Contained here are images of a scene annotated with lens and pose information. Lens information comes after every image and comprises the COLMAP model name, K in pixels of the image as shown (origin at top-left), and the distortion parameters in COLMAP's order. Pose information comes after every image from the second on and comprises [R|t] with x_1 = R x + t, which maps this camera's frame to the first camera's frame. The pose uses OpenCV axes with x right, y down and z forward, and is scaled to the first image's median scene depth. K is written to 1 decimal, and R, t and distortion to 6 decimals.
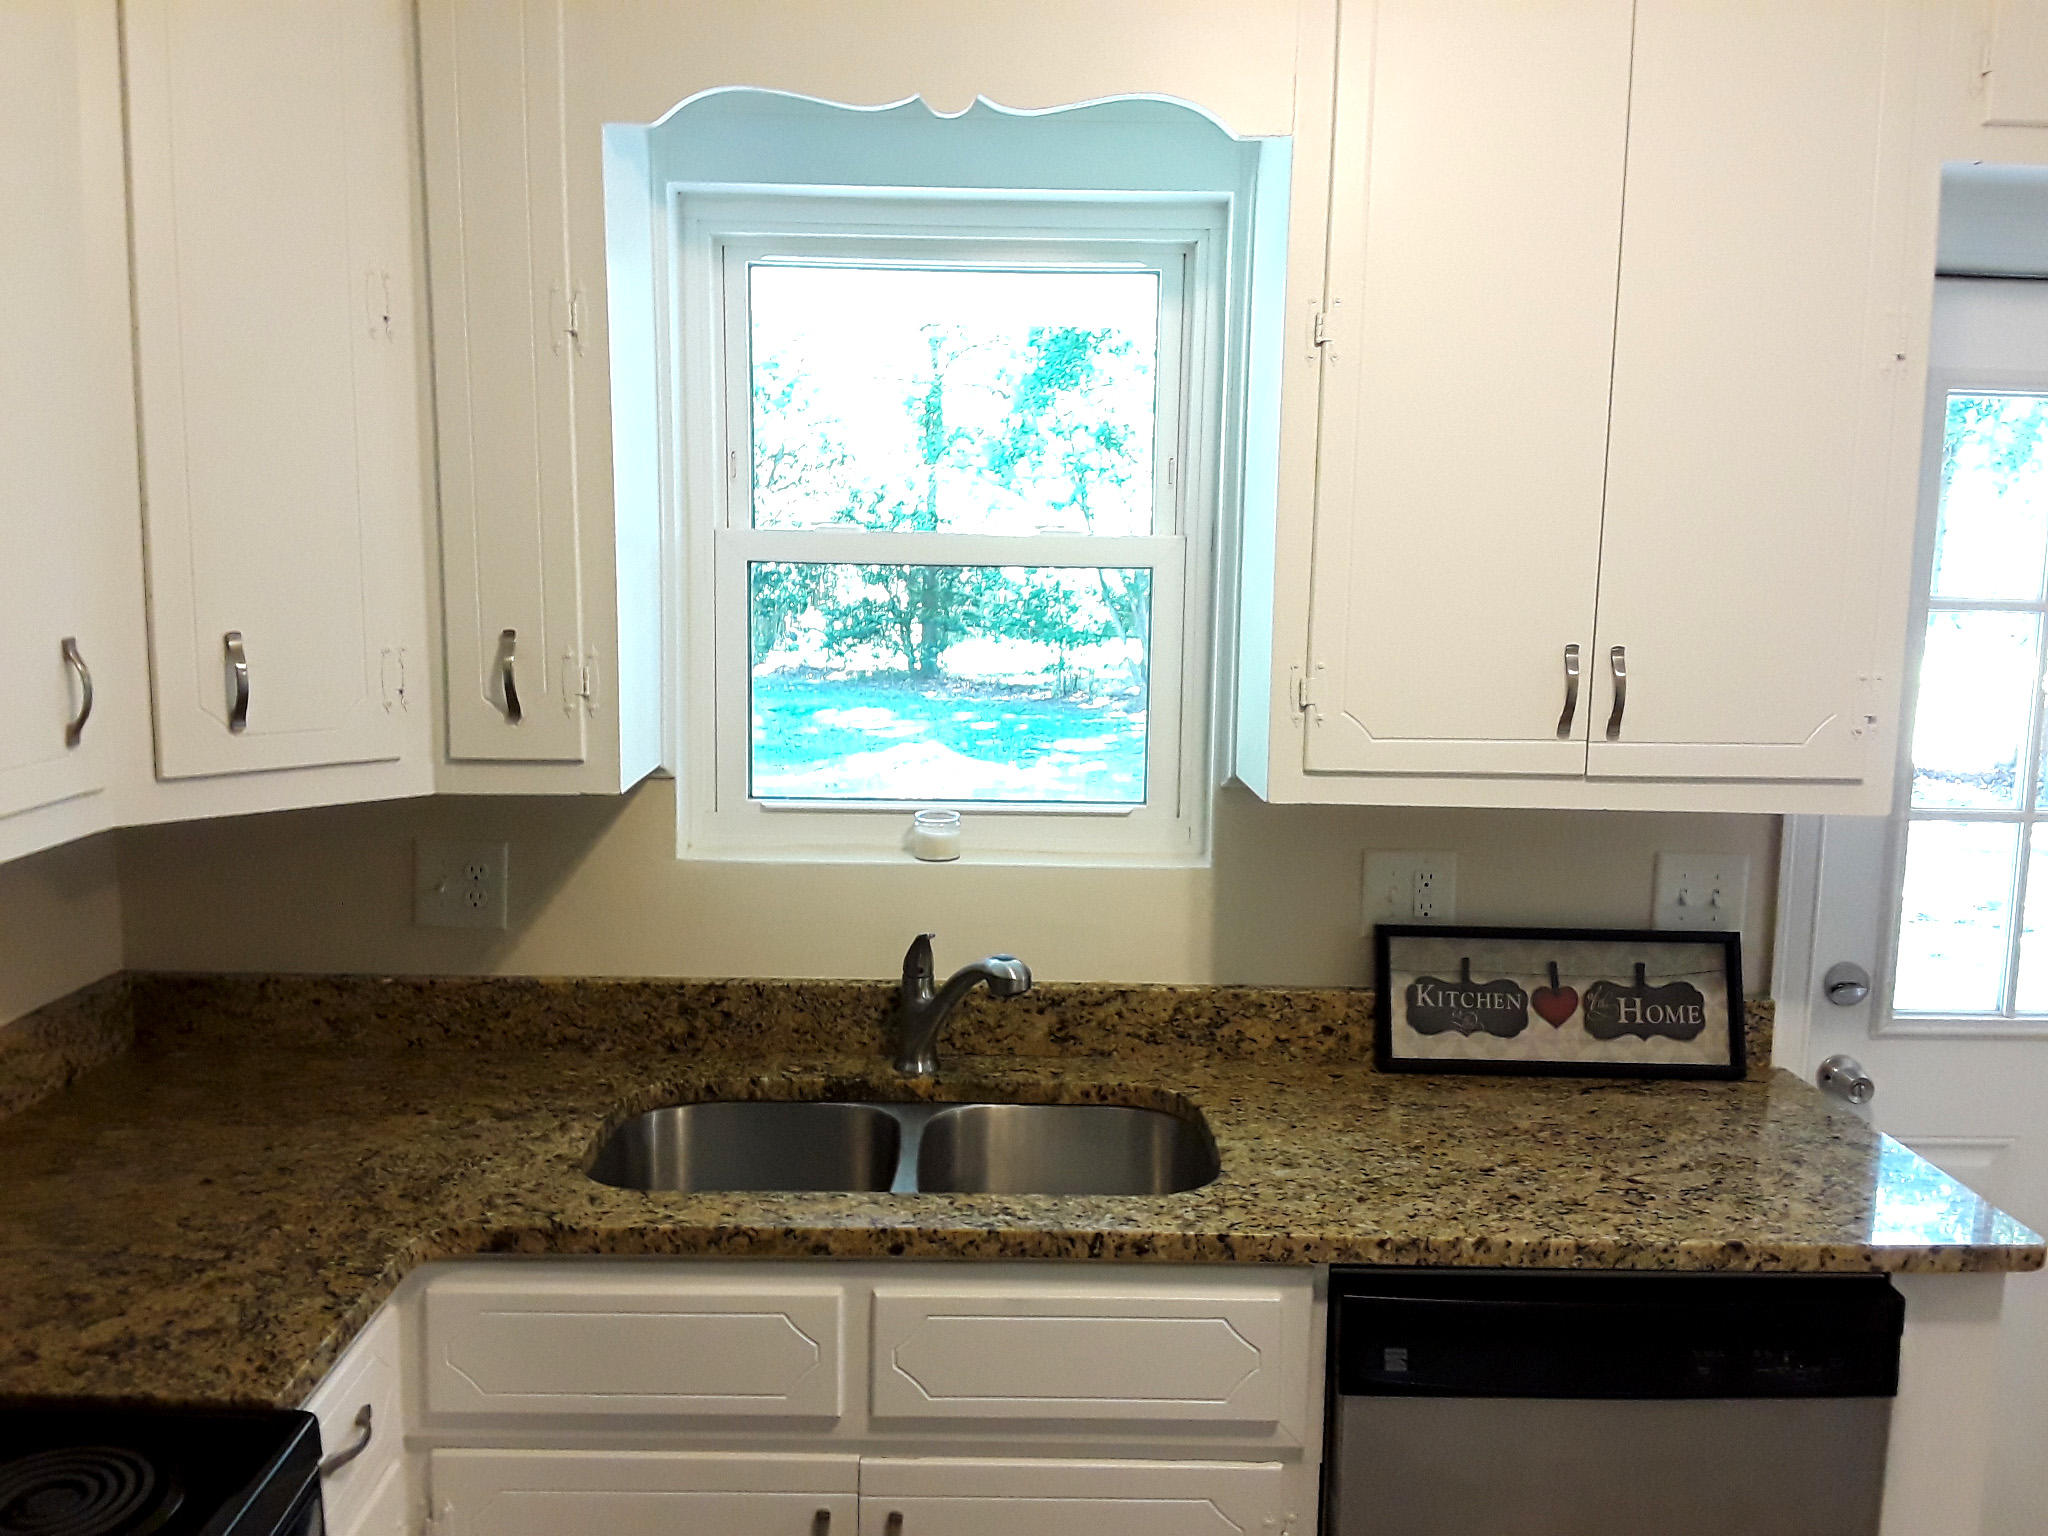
lens RADIAL K [[1666.3, 0, 1022.7], [0, 1666.3, 772.3], [0, 0, 1]] dist [0.066770, -0.119696]
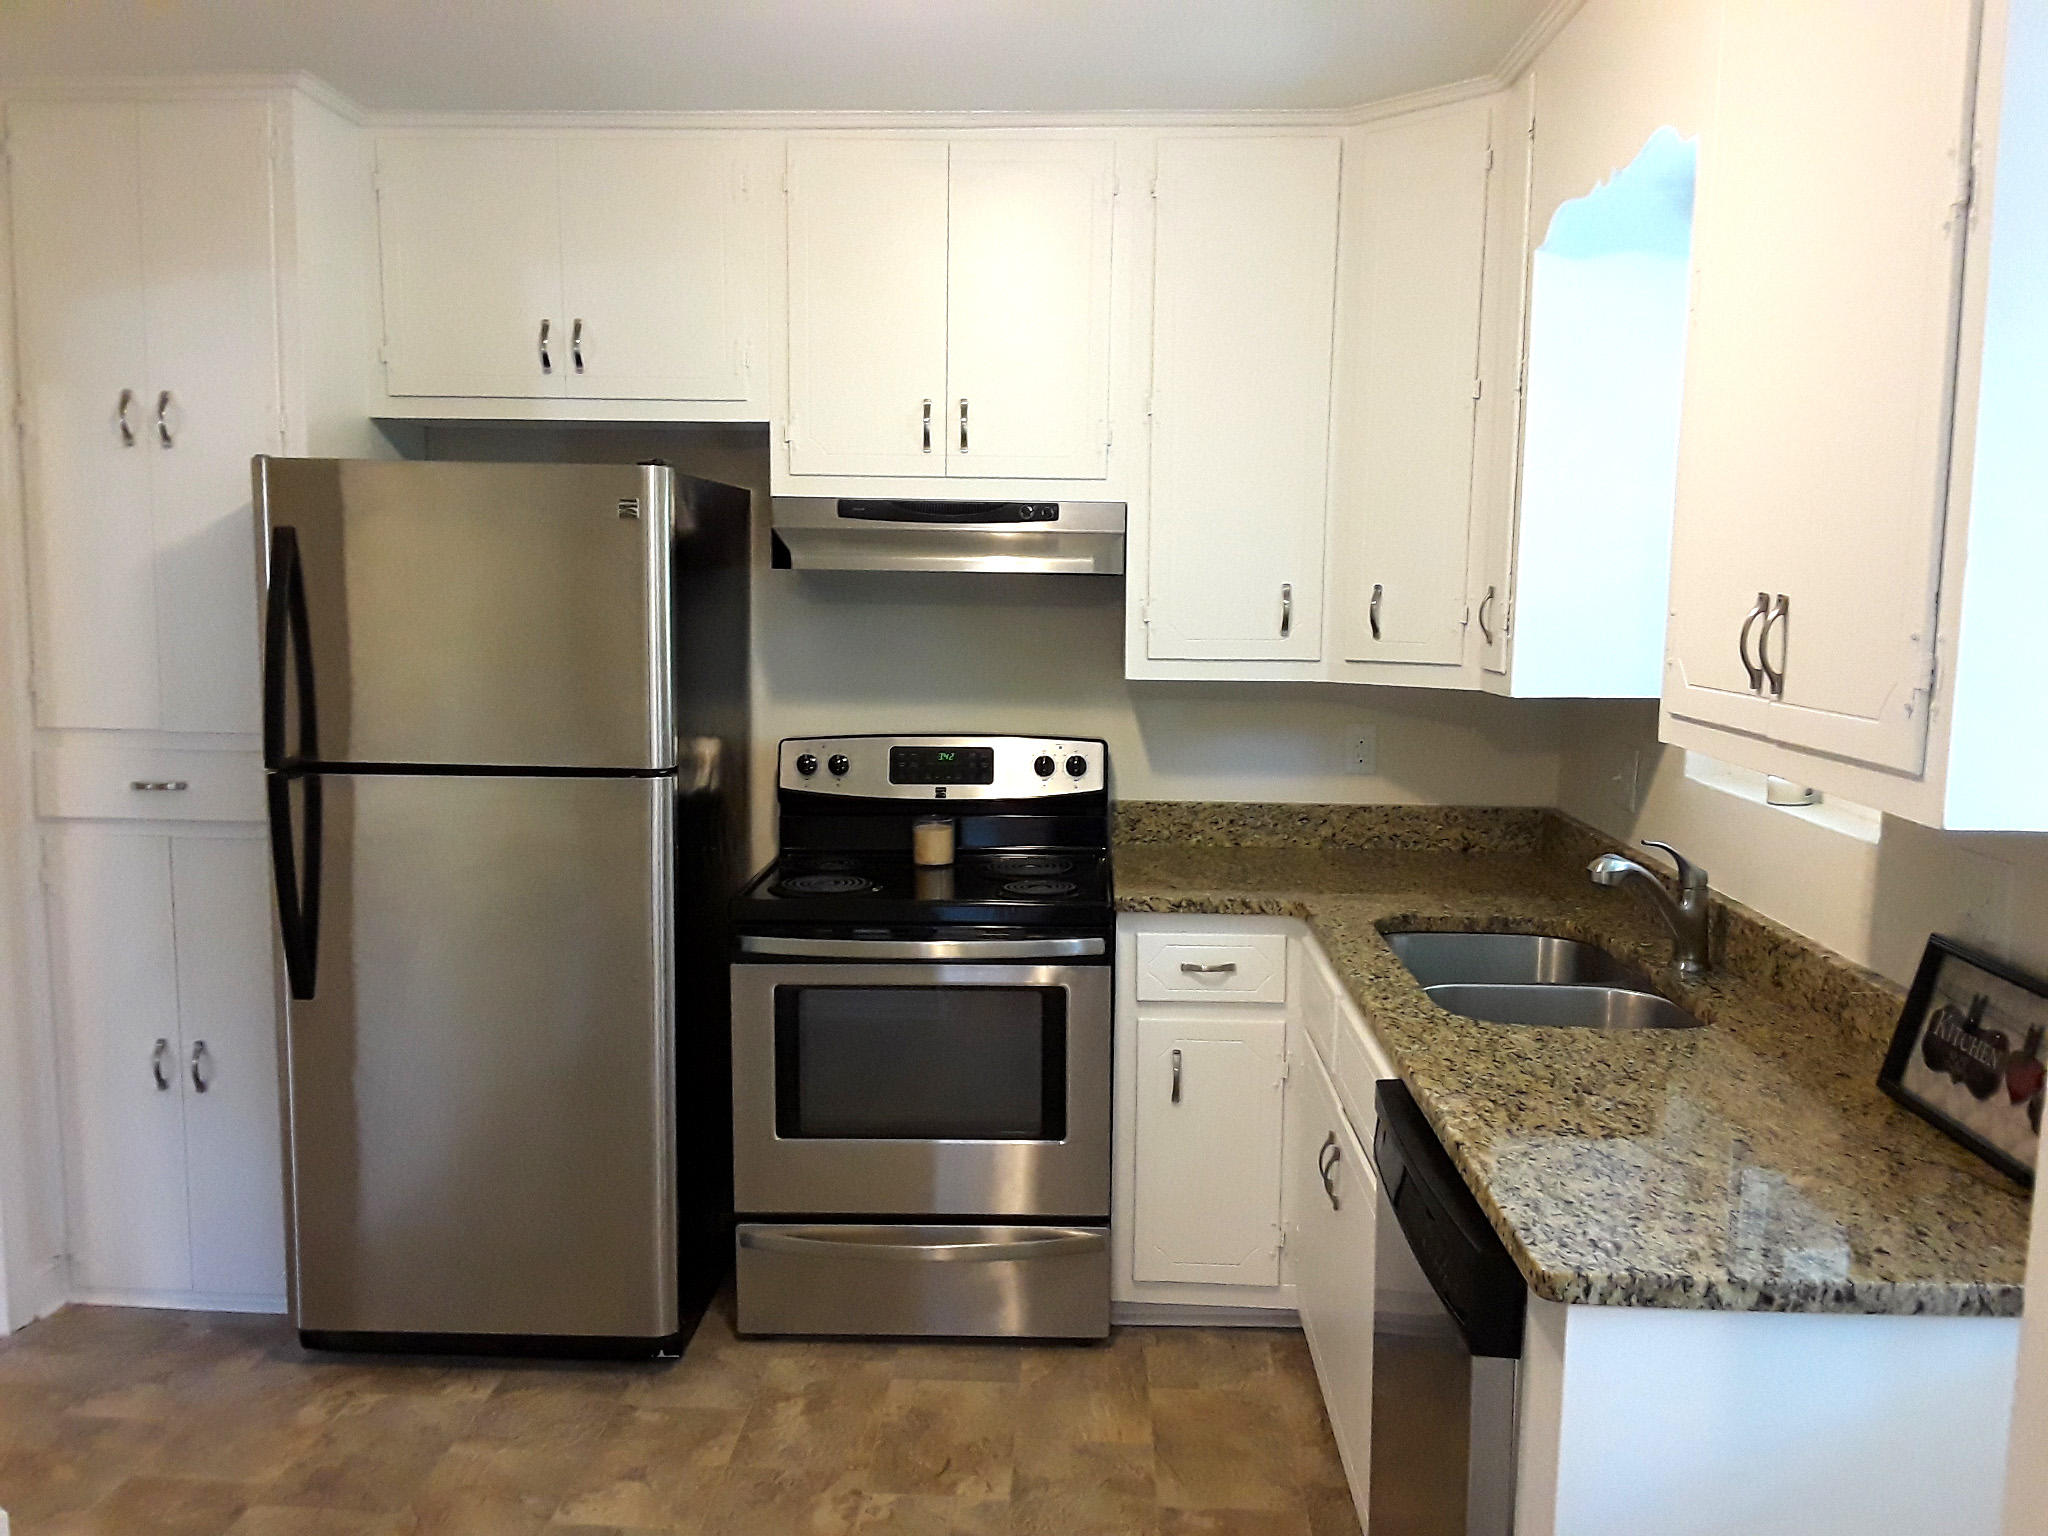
lens RADIAL K [[1666.3, 0, 1029.5], [0, 1666.3, 764.6], [0, 0, 1]] dist [0.066770, -0.119696]
pose [[-0.053213, 0.091075, -0.994421, 1.352403], [-0.141031, 0.985165, 0.097774, -0.018275], [0.988574, 0.145447, -0.039579, 0.683099]]
